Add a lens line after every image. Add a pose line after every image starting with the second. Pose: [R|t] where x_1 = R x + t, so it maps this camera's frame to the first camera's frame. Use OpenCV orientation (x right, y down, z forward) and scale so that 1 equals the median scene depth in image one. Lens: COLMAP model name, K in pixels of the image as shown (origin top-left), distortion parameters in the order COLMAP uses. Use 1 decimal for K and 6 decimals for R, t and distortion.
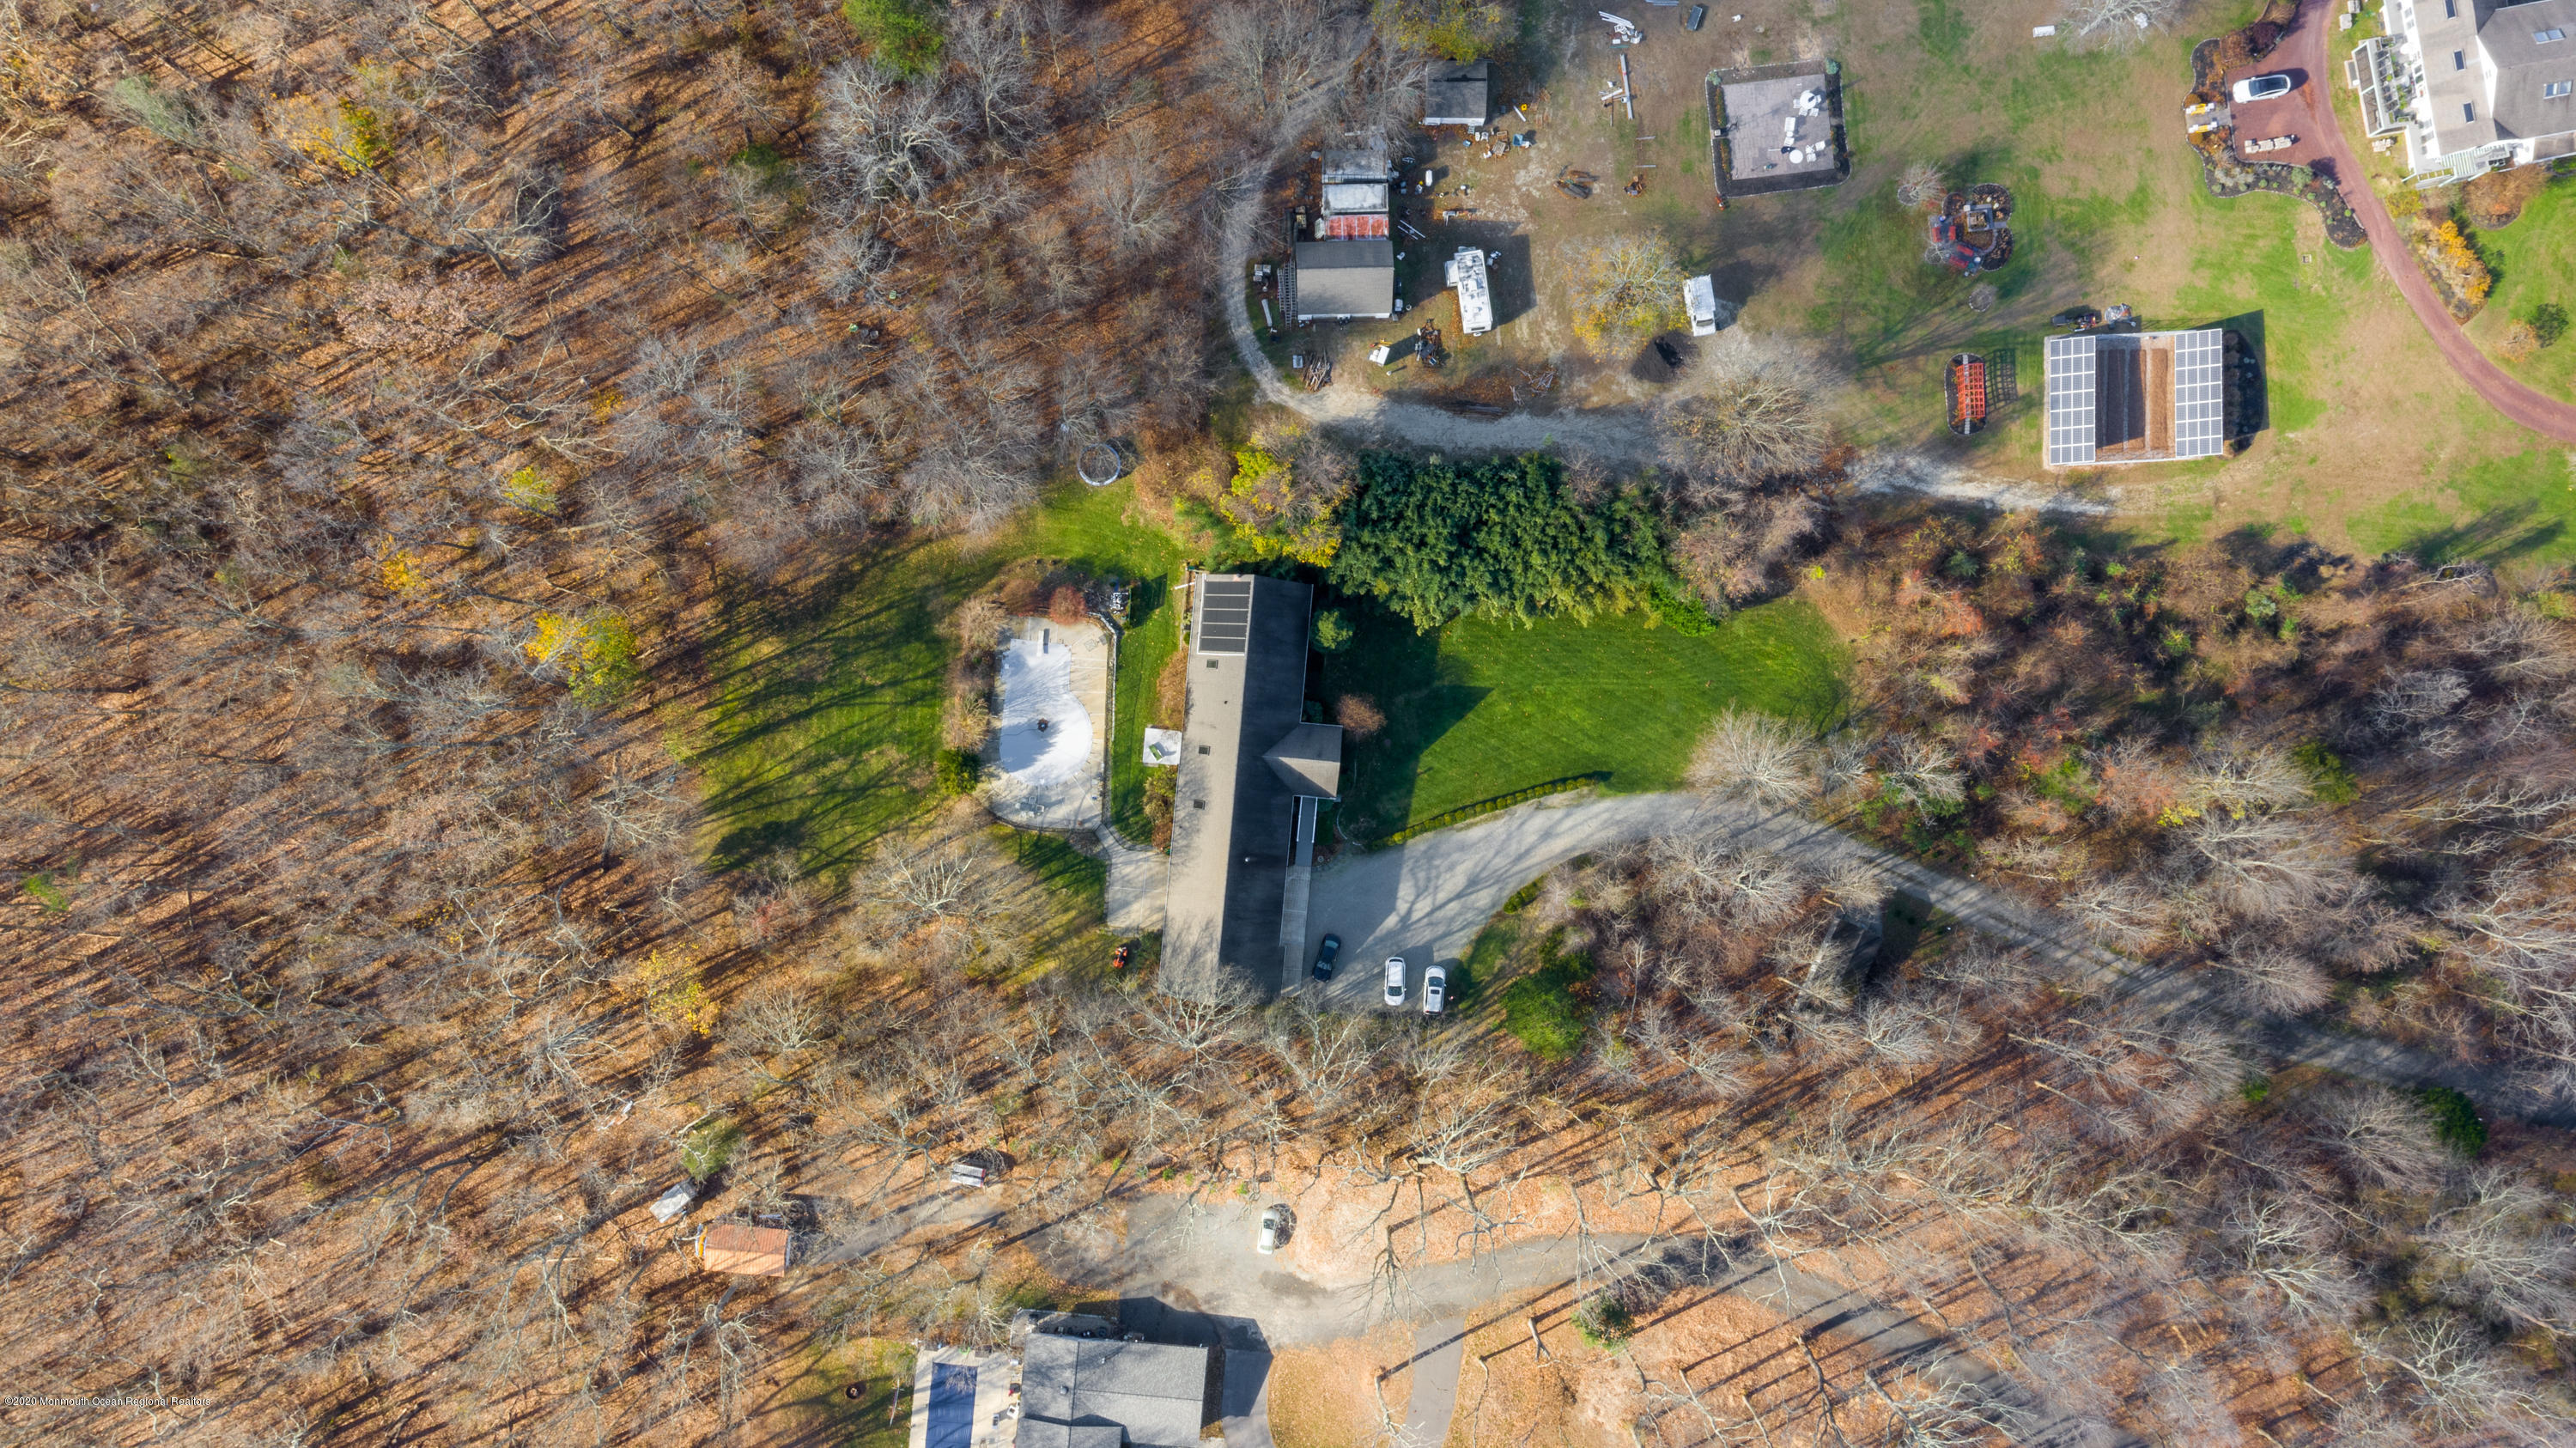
lens RADIAL K [[2075.9, 0, 1288.0], [0, 2075.9, 724.0], [0, 0, 1]] dist [0.003771, 0.001456]
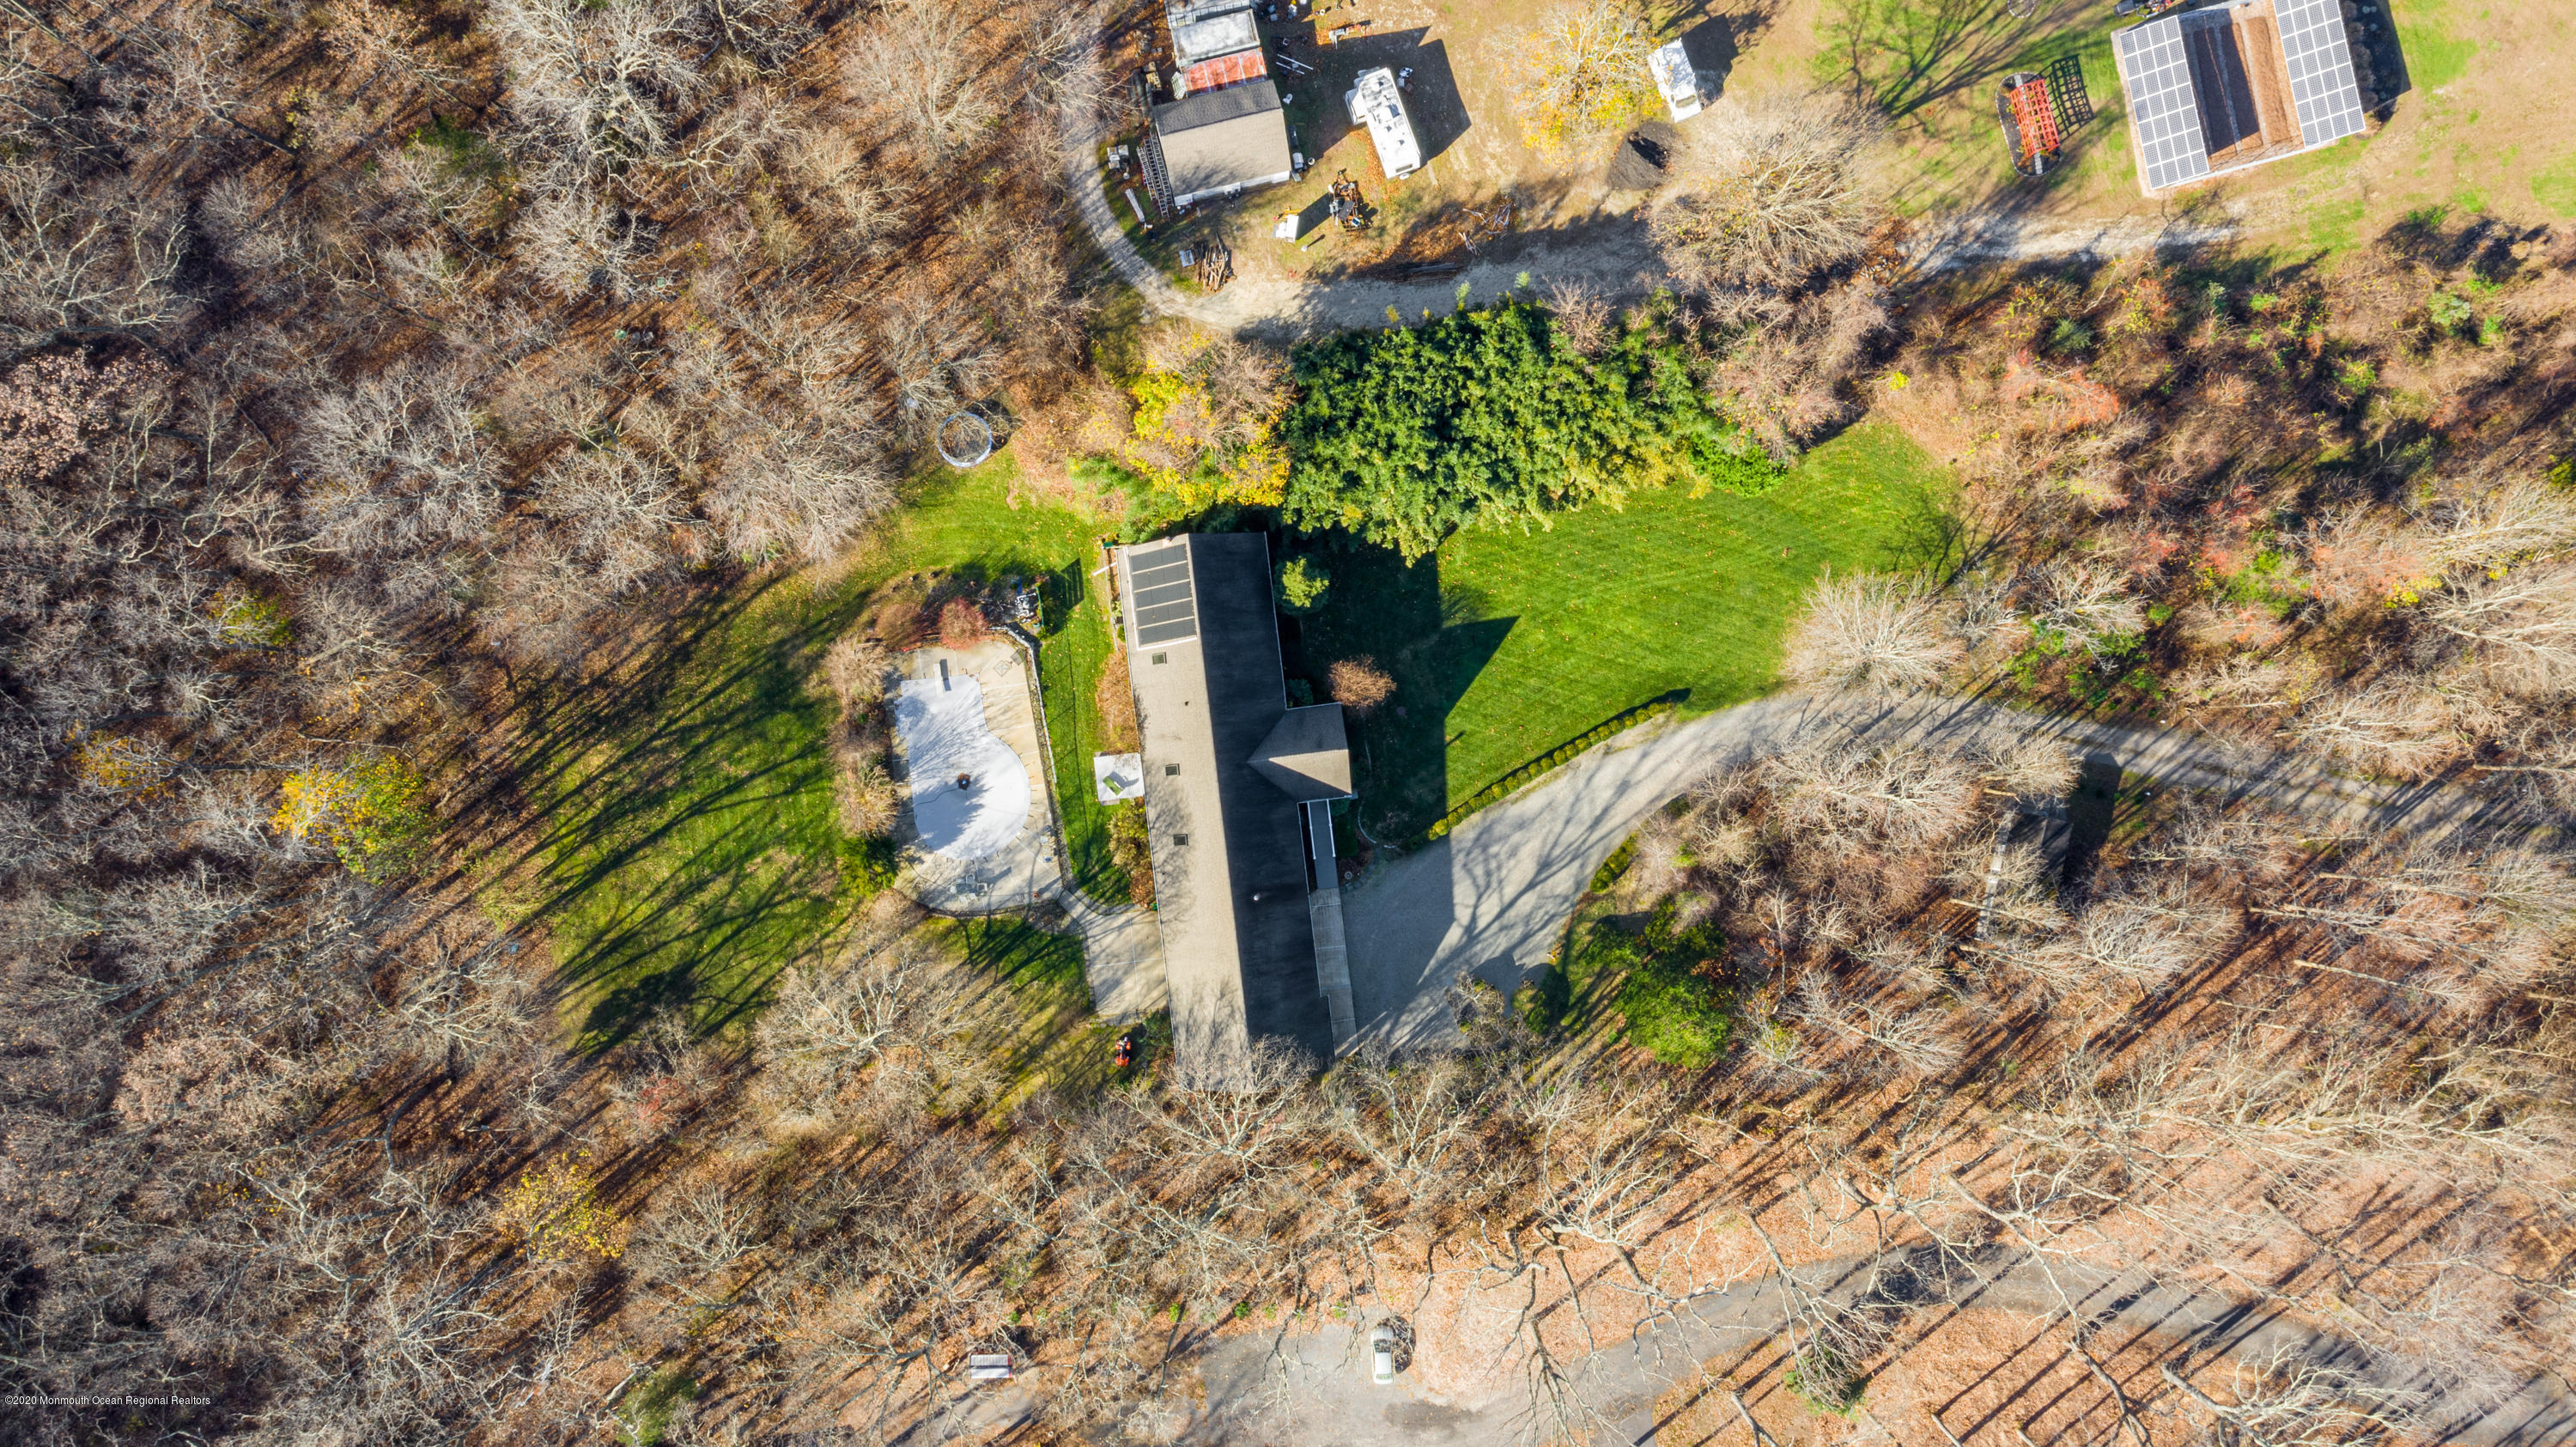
lens RADIAL K [[2075.8, 0, 1288.0], [0, 2075.8, 723.5], [0, 0, 1]] dist [0.003771, 0.001456]
pose [[0.977907, -0.209021, -0.002795, 0.007574], [0.209013, 0.977908, -0.002942, 0.006870], [0.003348, 0.002292, 0.999992, 0.221567]]
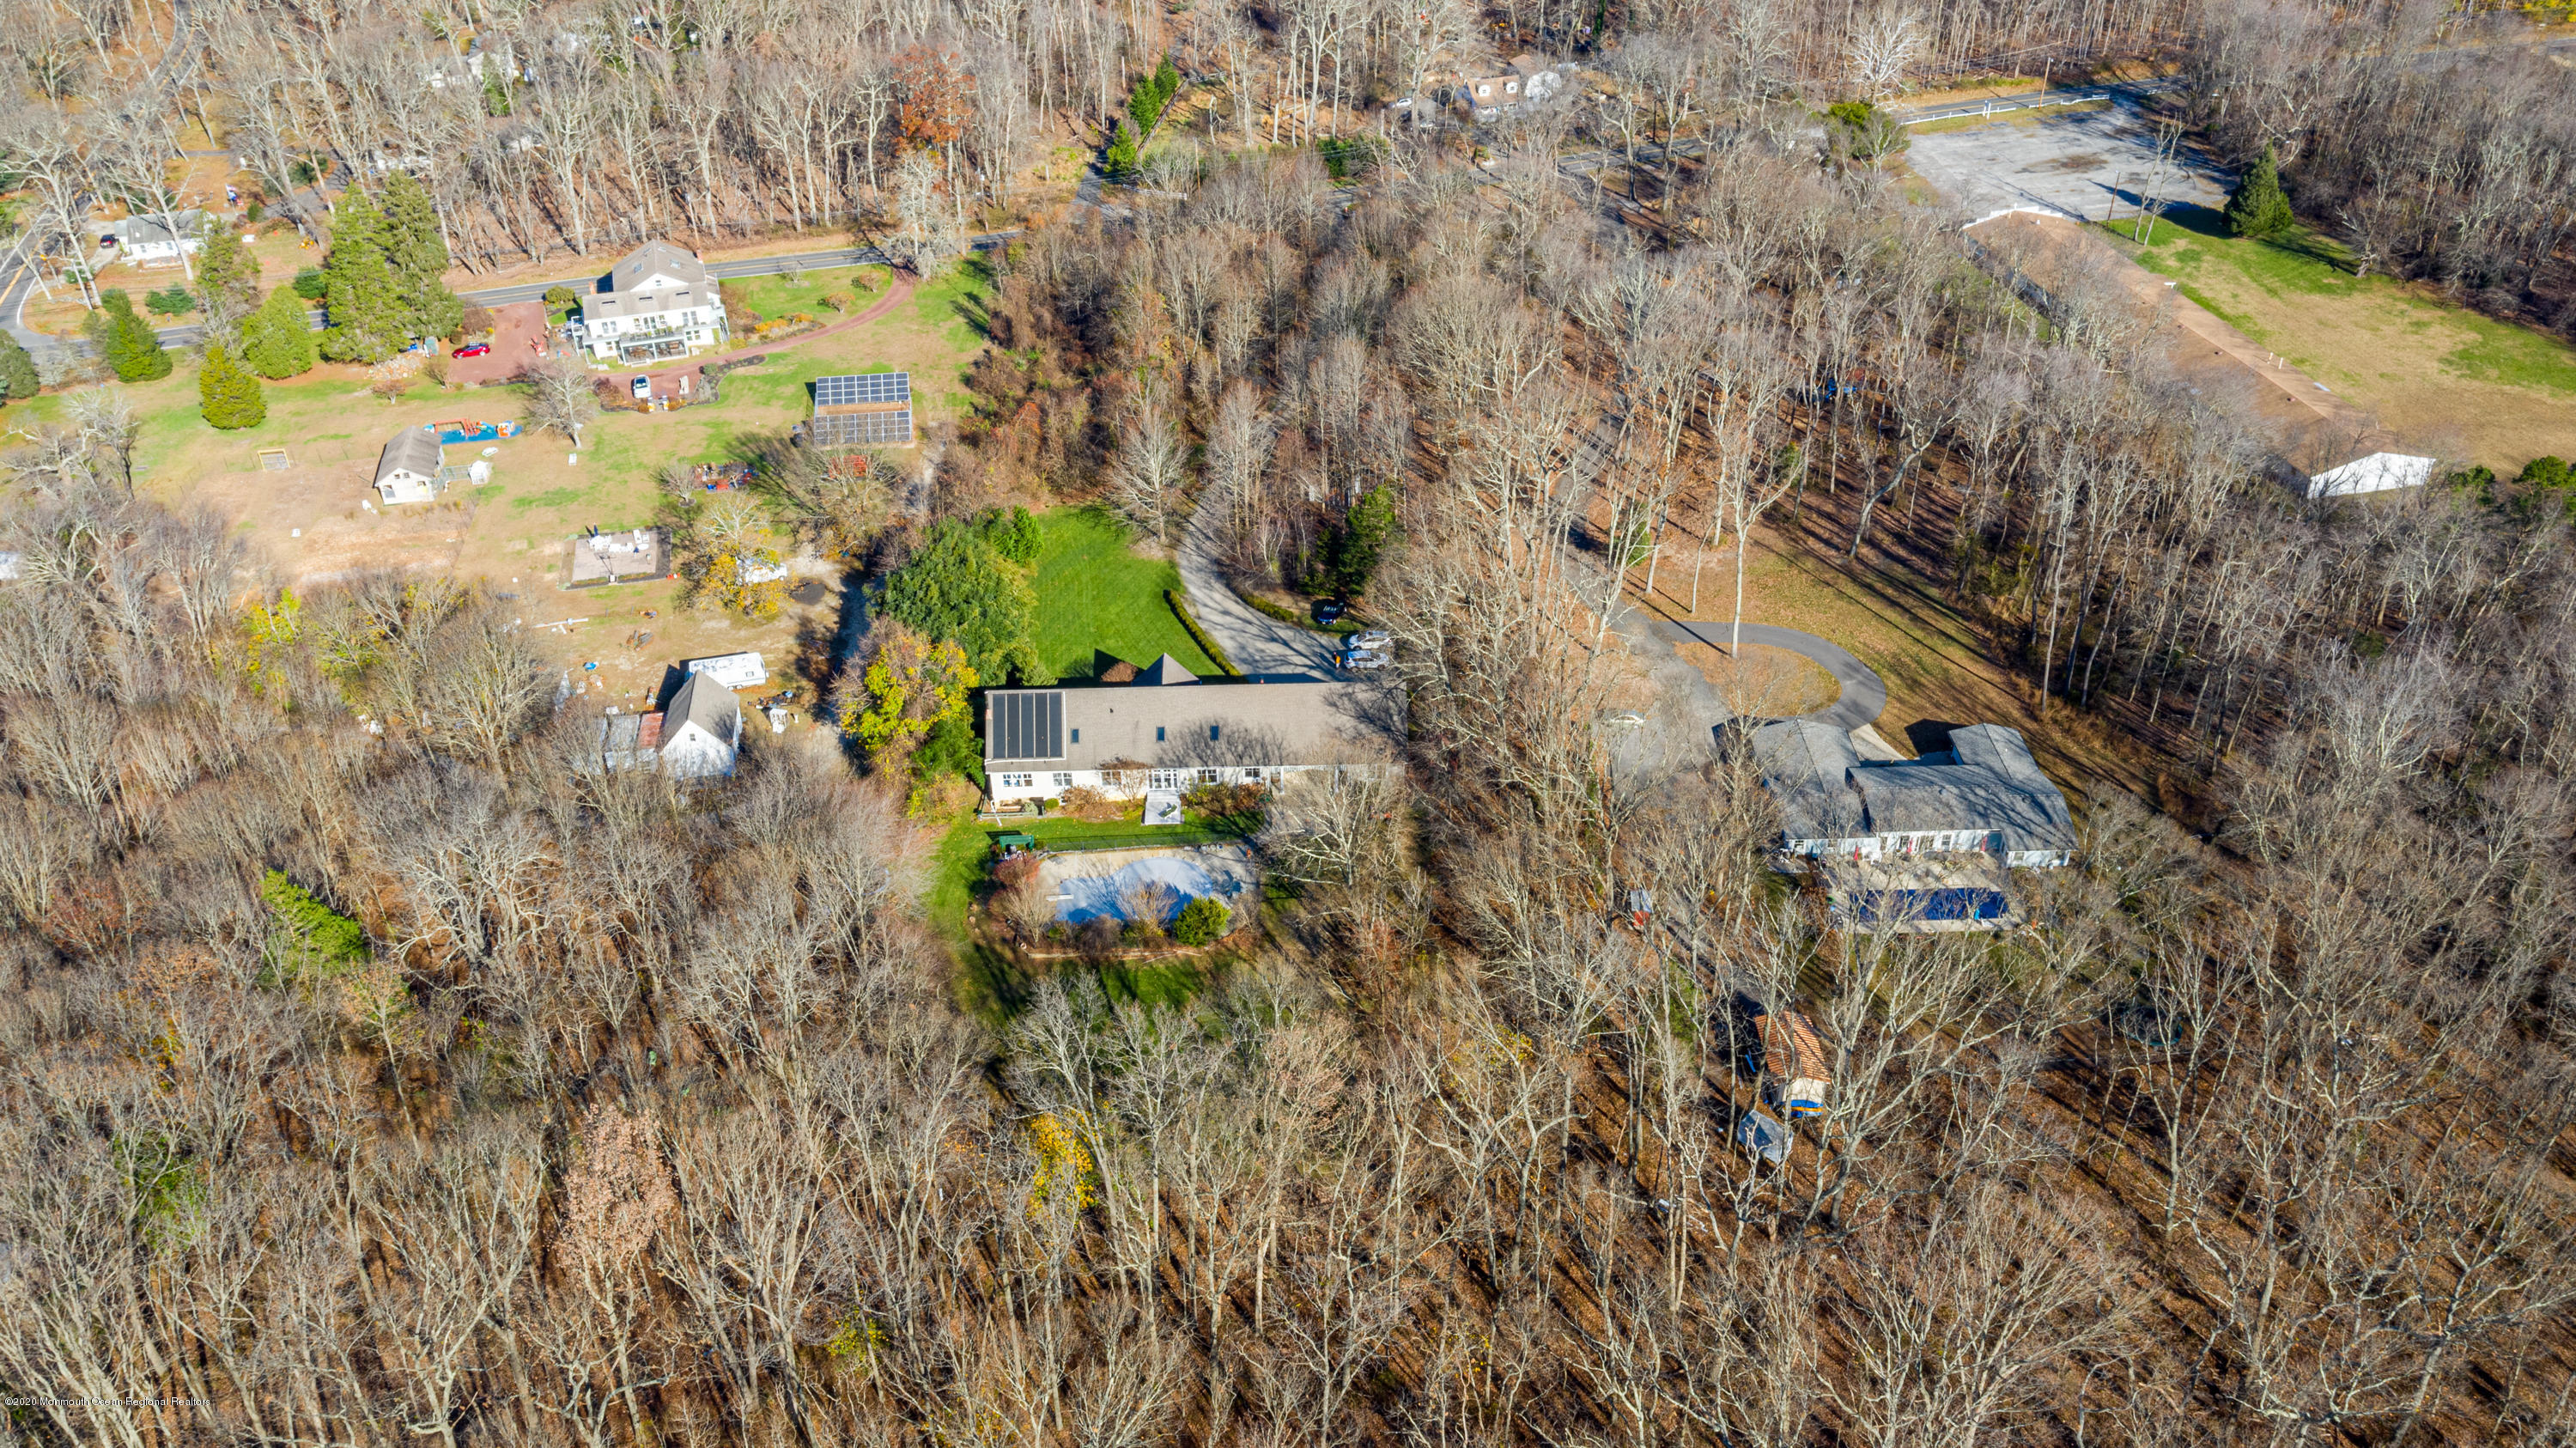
lens RADIAL K [[2102.4, 0, 1288.0], [0, 2102.4, 724.0], [0, 0, 1]] dist [-0.001827, -0.000279]
pose [[-0.104628, -0.570842, 0.814367, -0.862100], [0.994347, -0.074920, 0.075235, -0.002347], [0.018066, 0.817635, 0.575454, 0.403271]]
